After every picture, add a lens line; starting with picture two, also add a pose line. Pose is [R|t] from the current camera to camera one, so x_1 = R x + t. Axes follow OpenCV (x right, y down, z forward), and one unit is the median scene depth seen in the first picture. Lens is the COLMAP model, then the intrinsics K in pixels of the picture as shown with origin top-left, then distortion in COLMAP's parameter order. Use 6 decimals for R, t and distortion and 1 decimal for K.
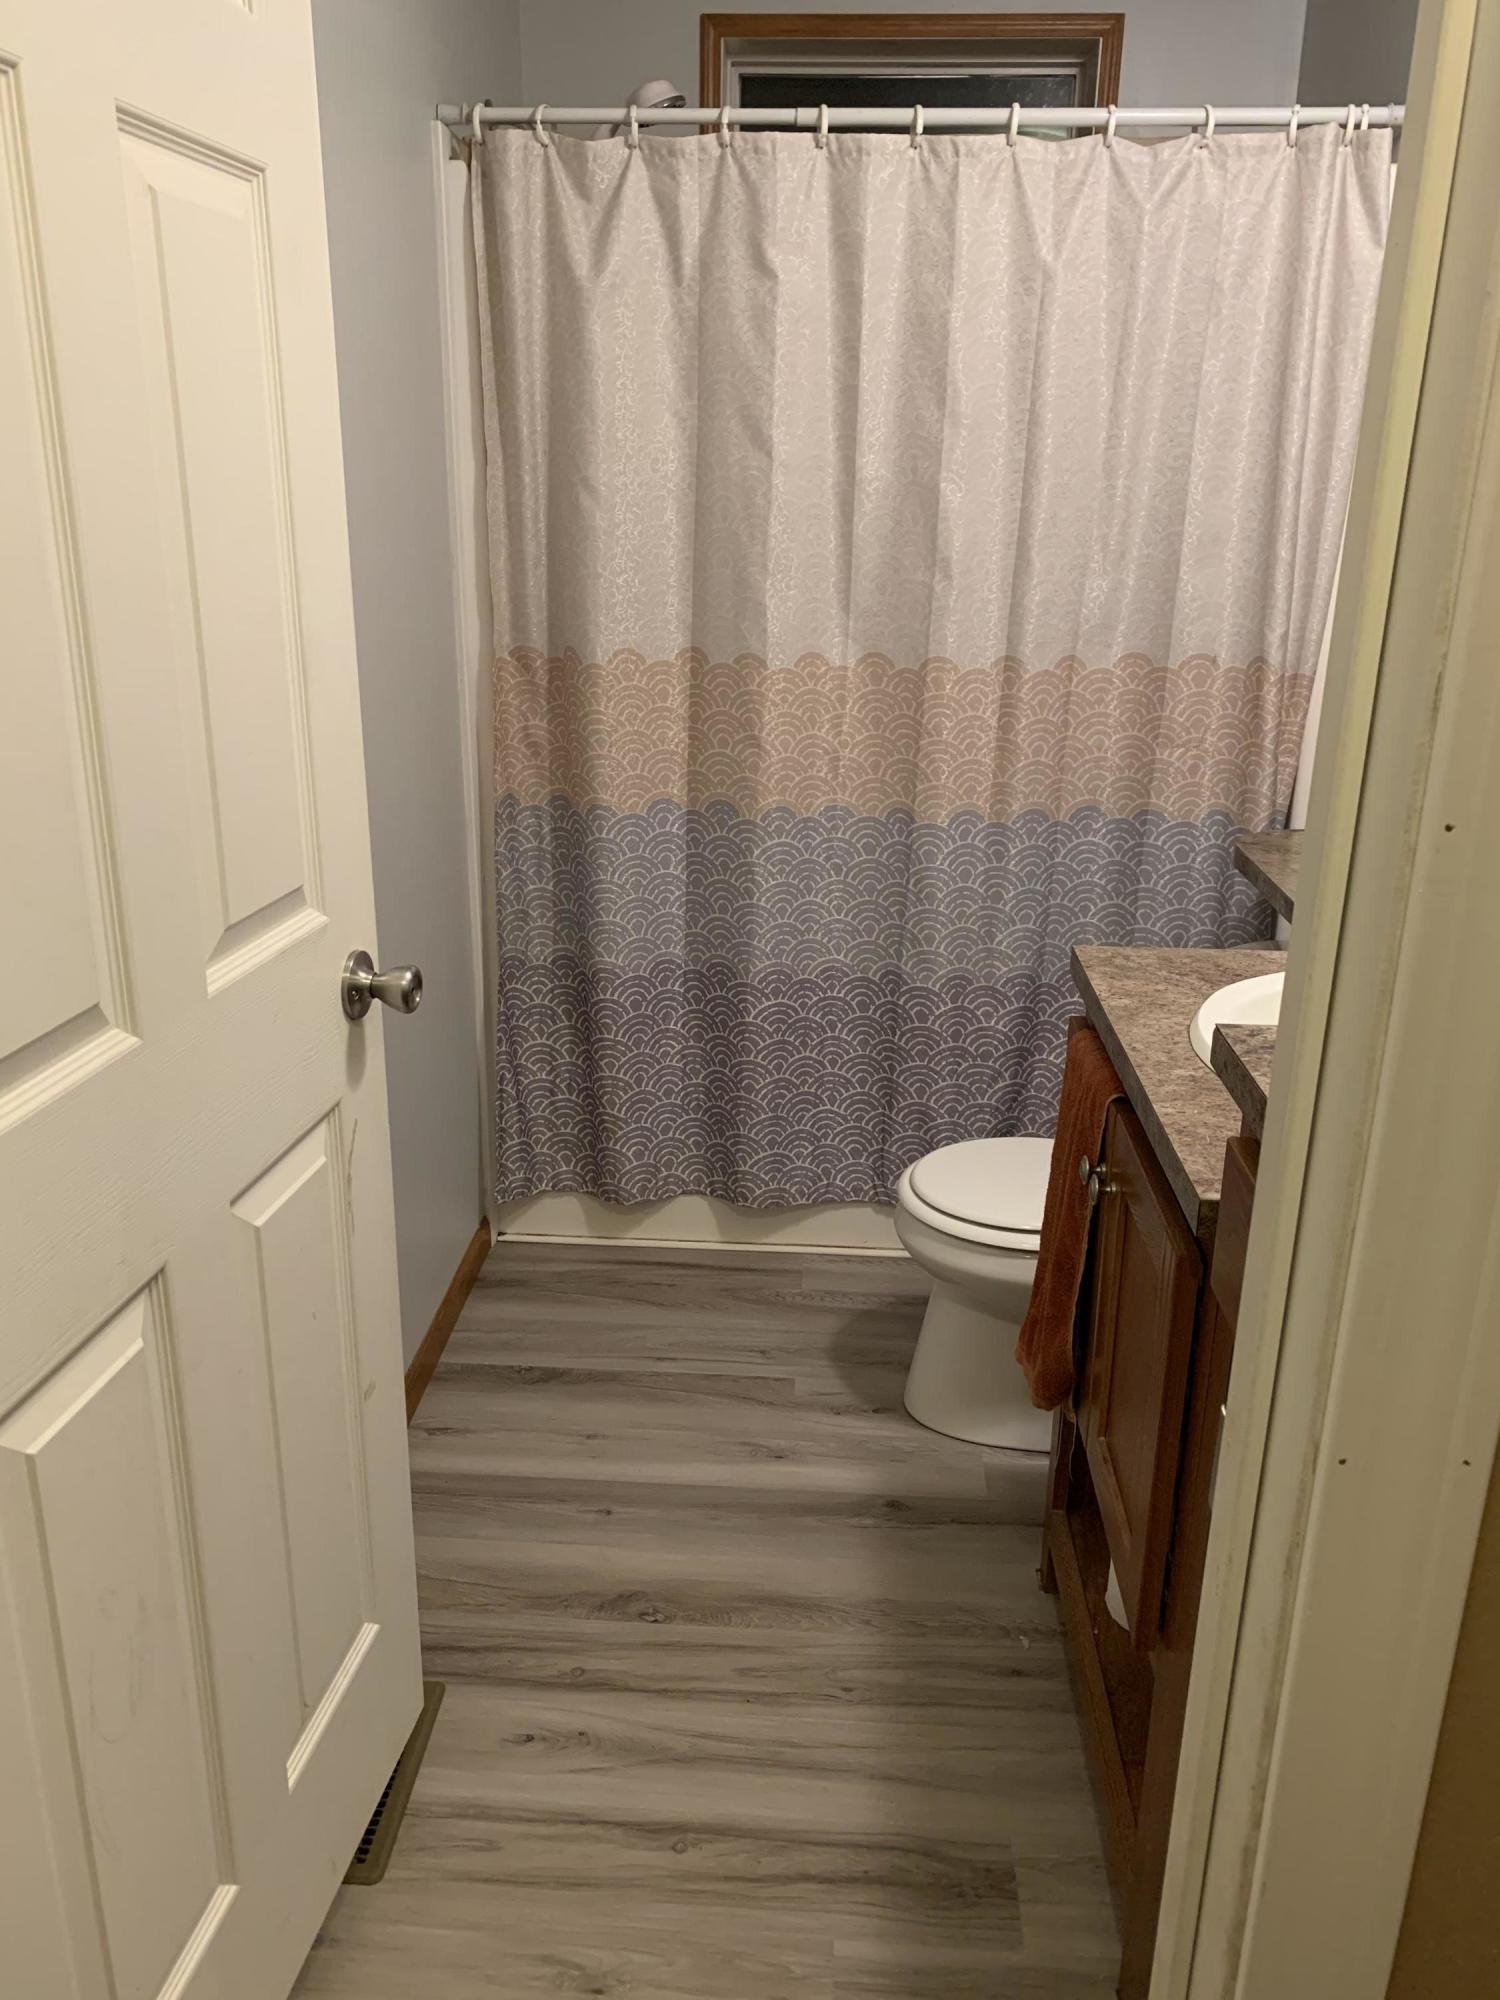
lens RADIAL K [[1515.3, 0, 749.8], [0, 1515.3, 996.6], [0, 0, 1]] dist [0.011625, -0.000436]
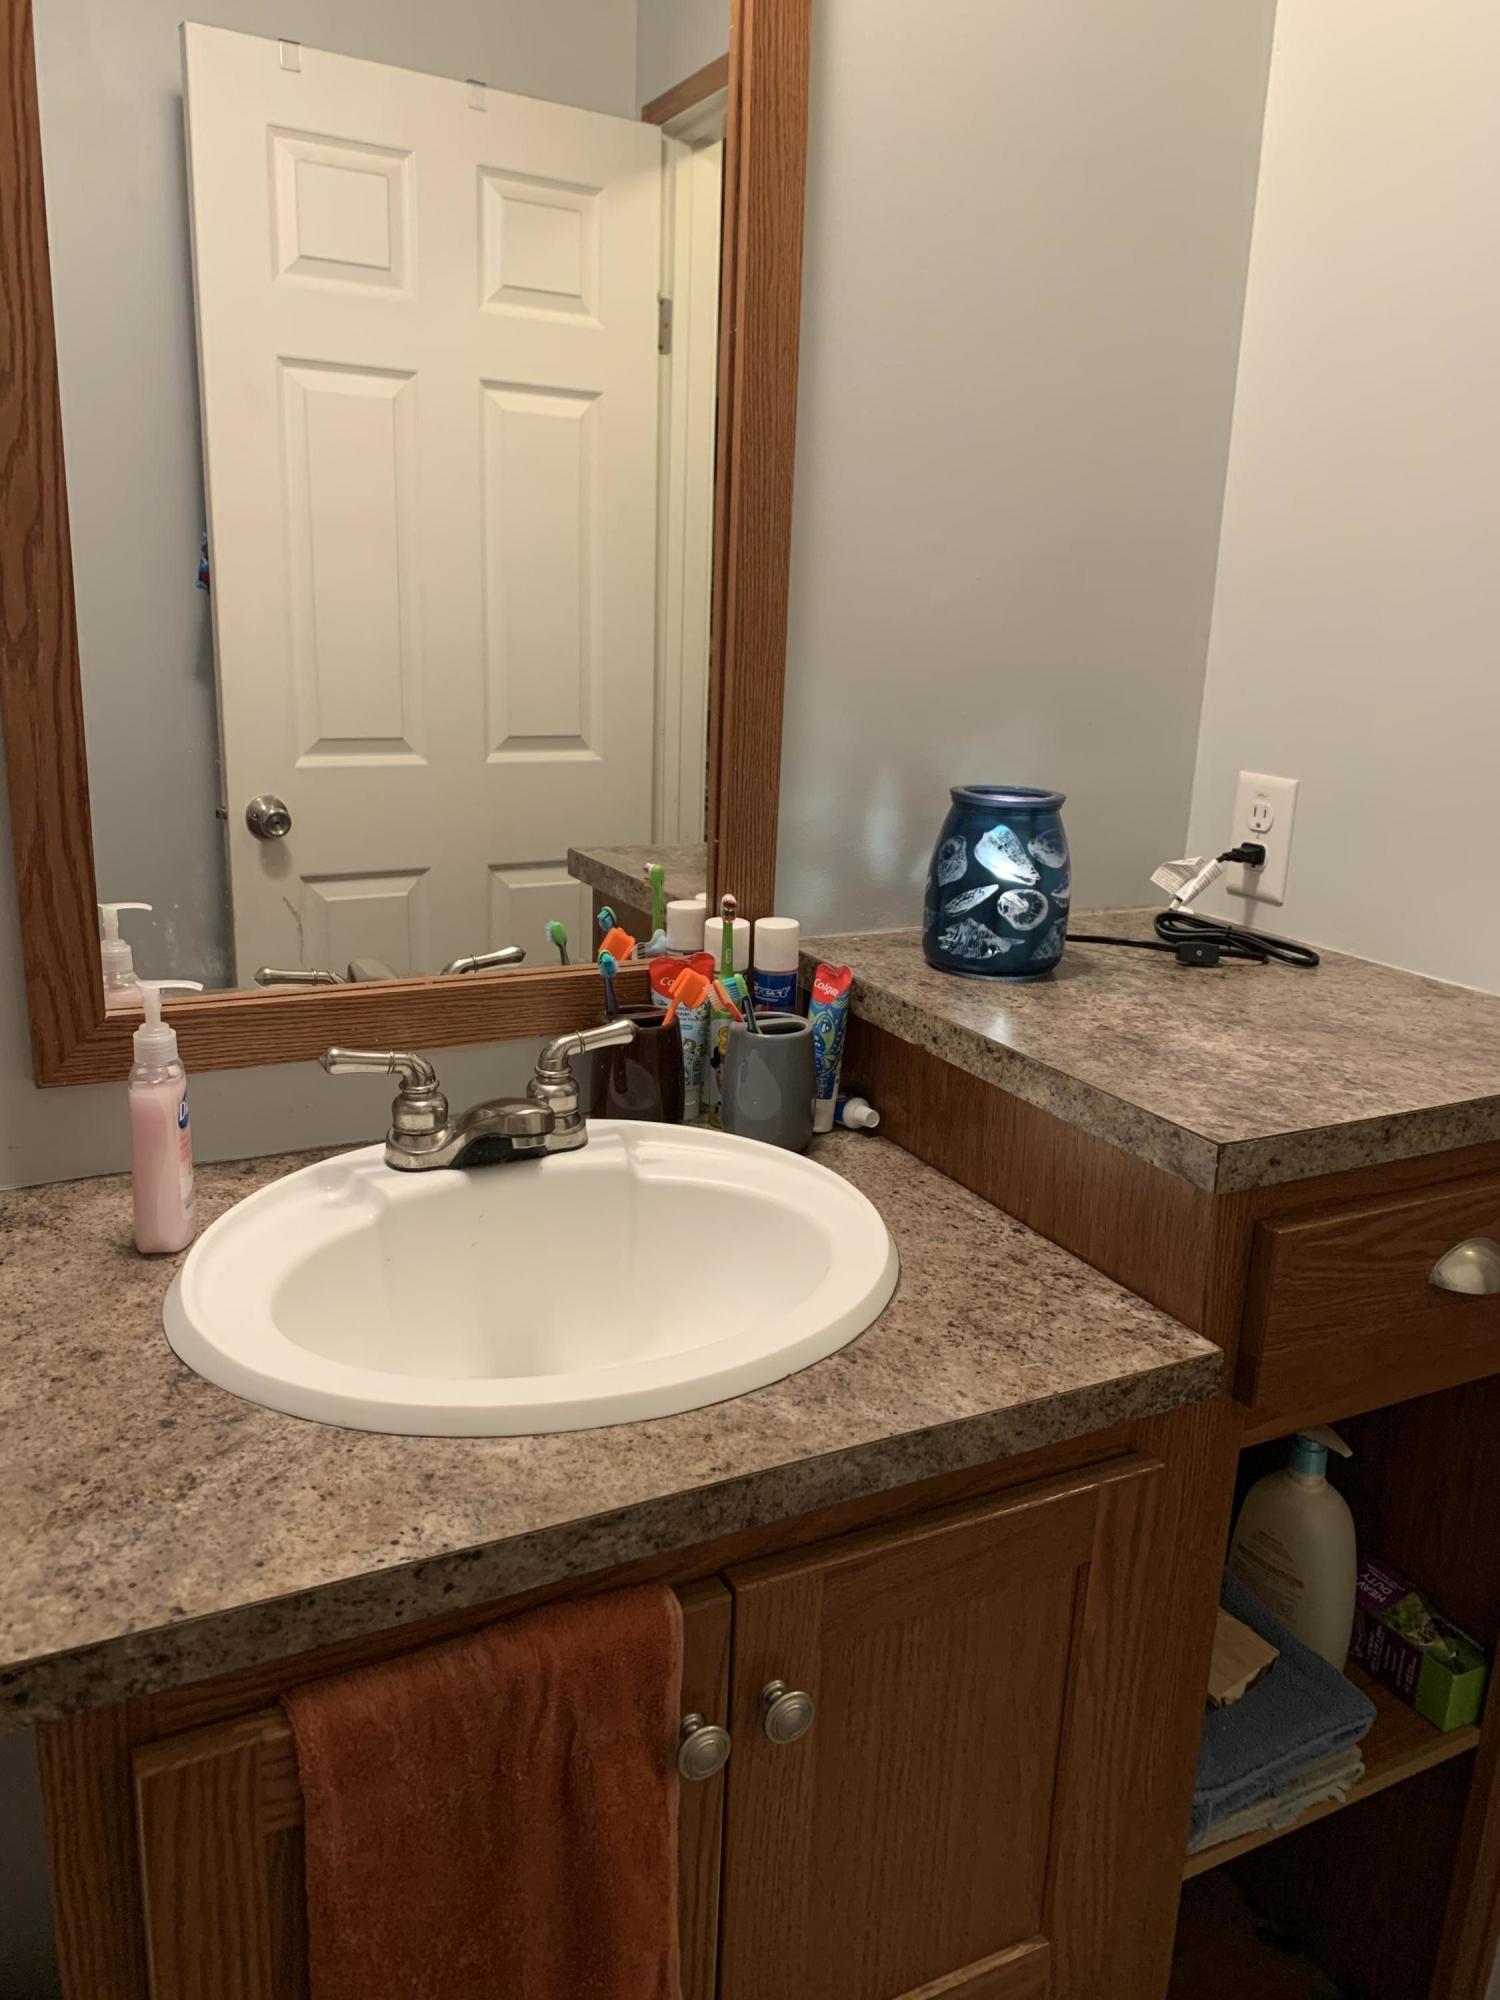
lens RADIAL K [[1515.3, 0, 753.0], [0, 1515.3, 996.1], [0, 0, 1]] dist [0.011625, -0.000436]
pose [[-0.499428, -0.242107, 0.831839, -0.148504], [0.245129, 0.881434, 0.403715, -0.305022], [-0.830953, 0.405535, -0.380865, 1.051831]]
